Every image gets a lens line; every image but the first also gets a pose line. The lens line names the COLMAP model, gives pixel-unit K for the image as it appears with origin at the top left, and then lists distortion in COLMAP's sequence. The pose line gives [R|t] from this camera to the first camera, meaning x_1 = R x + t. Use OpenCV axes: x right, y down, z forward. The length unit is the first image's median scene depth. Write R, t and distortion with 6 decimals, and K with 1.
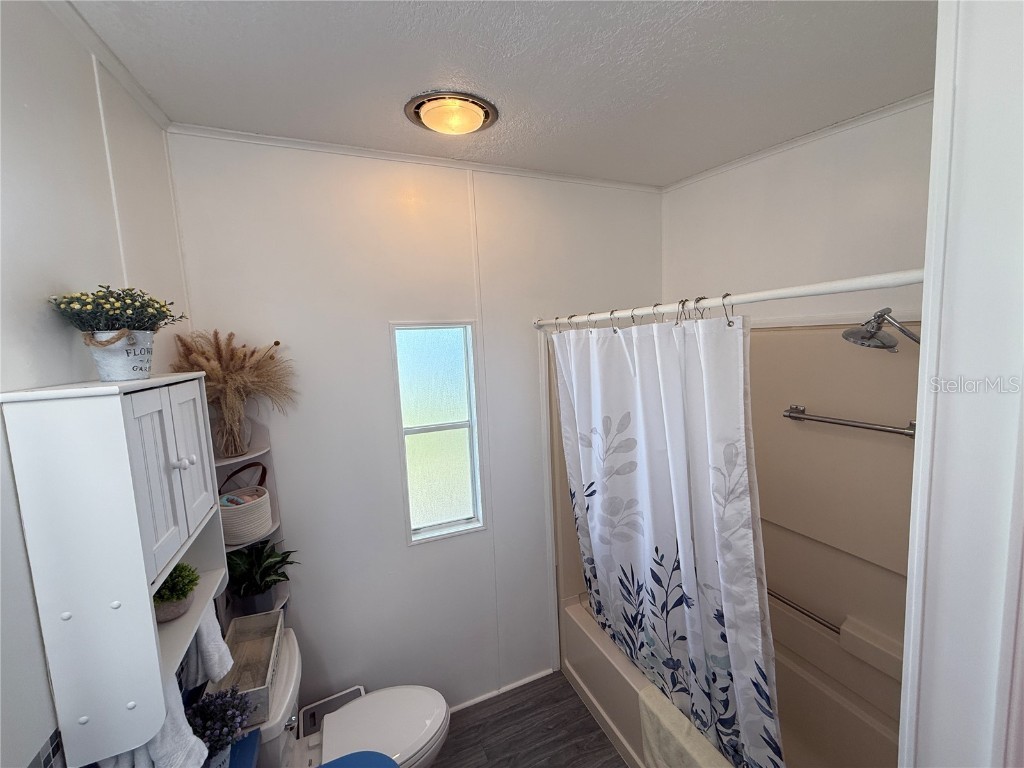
lens RADIAL K [[407.0, 0, 514.9], [0, 407.0, 381.1], [0, 0, 1]] dist [0.000685, -0.000332]
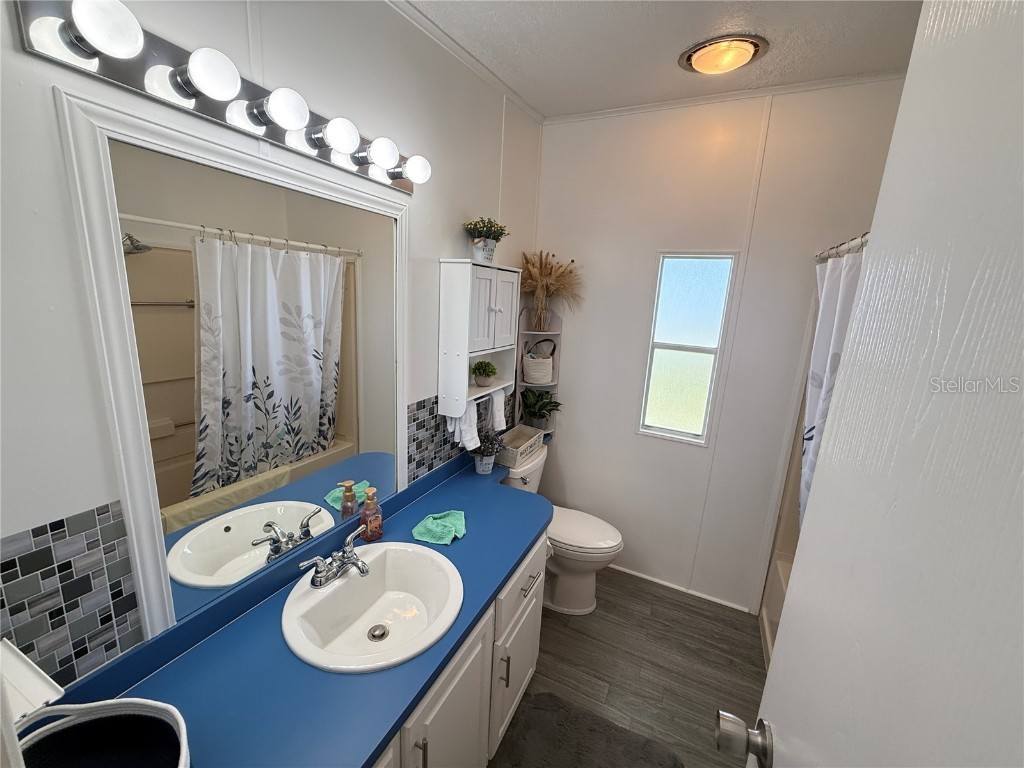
lens RADIAL K [[407.0, 0, 511.0], [0, 407.0, 376.3], [0, 0, 1]] dist [0.000685, -0.000332]
pose [[0.650559, 0.231111, -0.723436, 0.424560], [-0.159540, 0.972905, 0.167339, 0.099711], [0.742509, 0.006553, 0.669804, -0.158312]]
